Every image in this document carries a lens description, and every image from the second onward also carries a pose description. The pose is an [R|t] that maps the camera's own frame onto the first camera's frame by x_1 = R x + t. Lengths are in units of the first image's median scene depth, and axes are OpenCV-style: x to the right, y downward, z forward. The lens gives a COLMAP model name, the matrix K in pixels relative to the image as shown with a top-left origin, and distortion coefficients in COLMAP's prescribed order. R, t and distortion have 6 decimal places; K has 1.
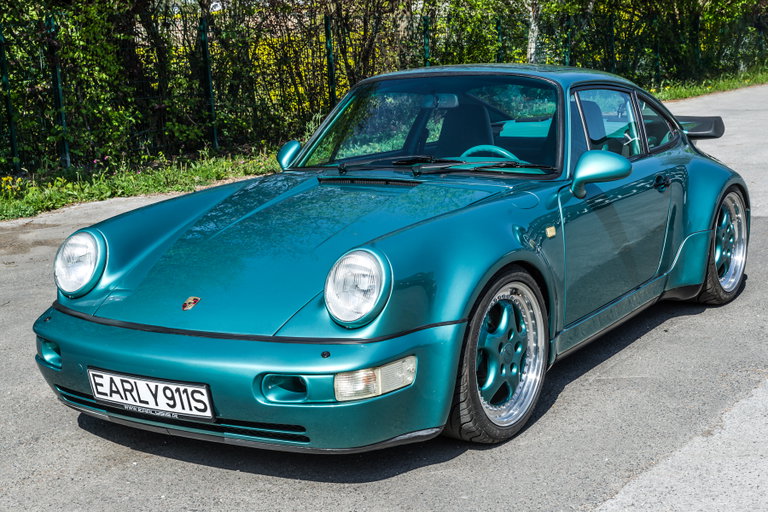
lens RADIAL K [[1177.2, 0, 430.2], [0, 1177.2, 256.5], [0, 0, 1]] dist [-0.014885, -0.054308]
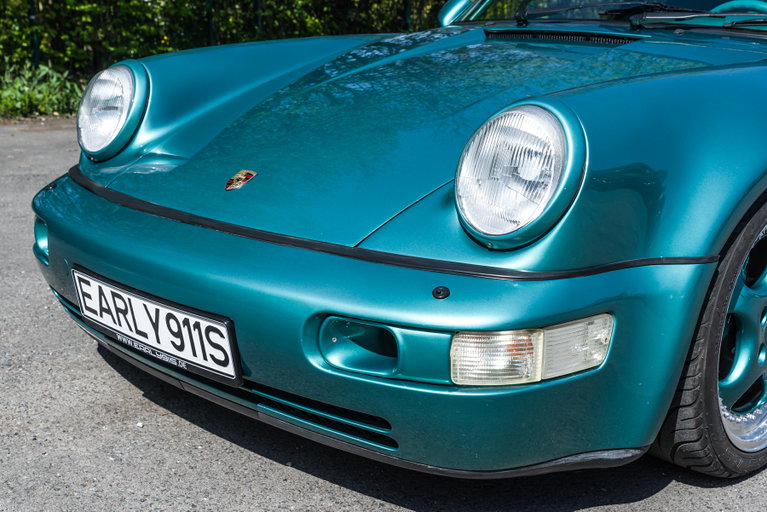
lens RADIAL K [[1041.8, 0, 383.5], [0, 1041.8, 256.0], [0, 0, 1]] dist [0.002449, -0.024971]
pose [[0.972857, 0.112825, -0.202038, -0.020660], [-0.100591, 0.992472, 0.069863, 0.035062], [0.208399, -0.047643, 0.976883, 0.508713]]
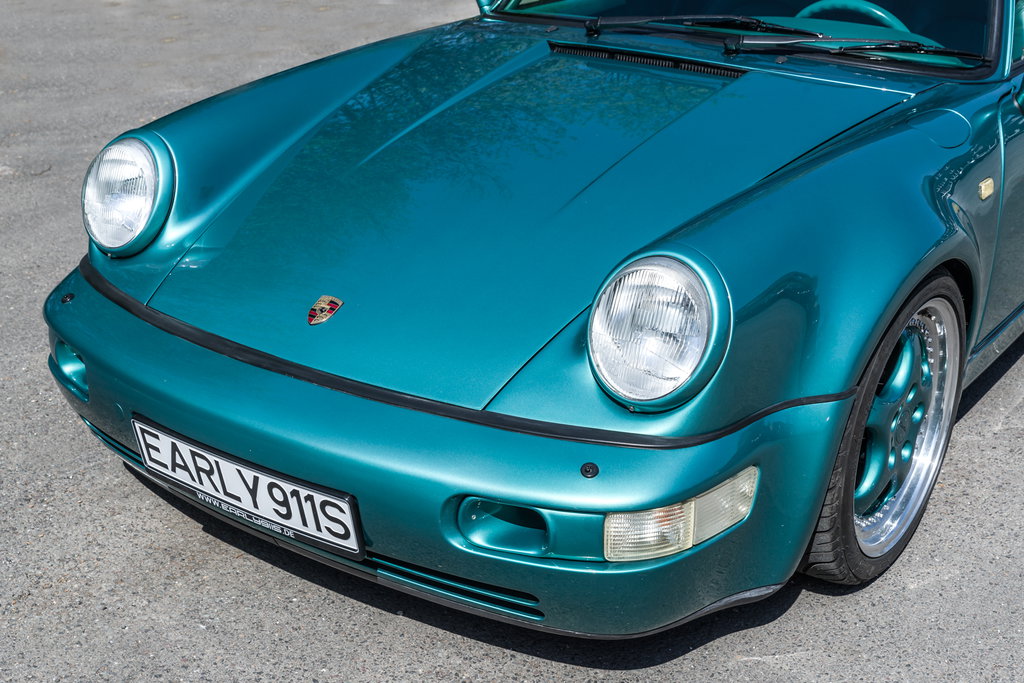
lens RADIAL K [[1390.8, 0, 512.0], [0, 1390.8, 341.5], [0, 0, 1]] dist [0.002449, -0.024971]
pose [[0.996204, 0.070140, -0.051549, -0.088615], [-0.057651, 0.975351, 0.212993, -0.087792], [0.065217, -0.209213, 0.975693, 0.403548]]
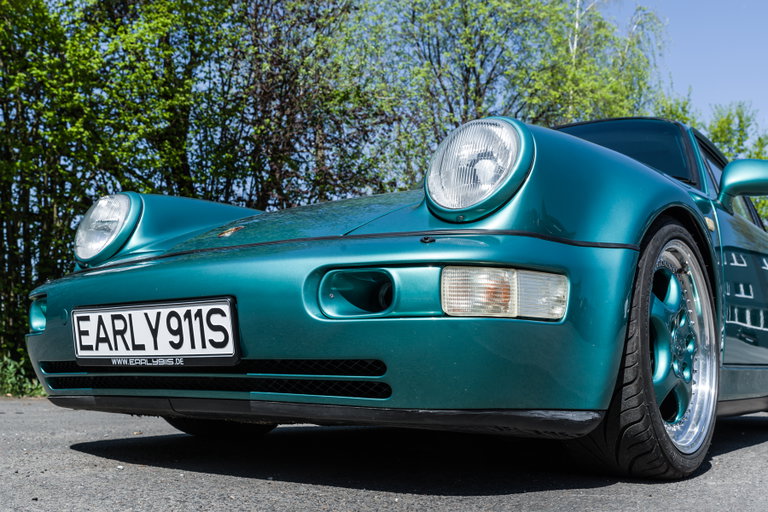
lens RADIAL K [[817.8, 0, 384.0], [0, 817.8, 256.0], [0, 0, 1]] dist [0.005975, 0.027387]
pose [[0.994782, 0.037980, -0.094689, -0.066300], [-0.065541, 0.949178, -0.307840, 0.207104], [0.078185, 0.312440, 0.946714, 0.562977]]
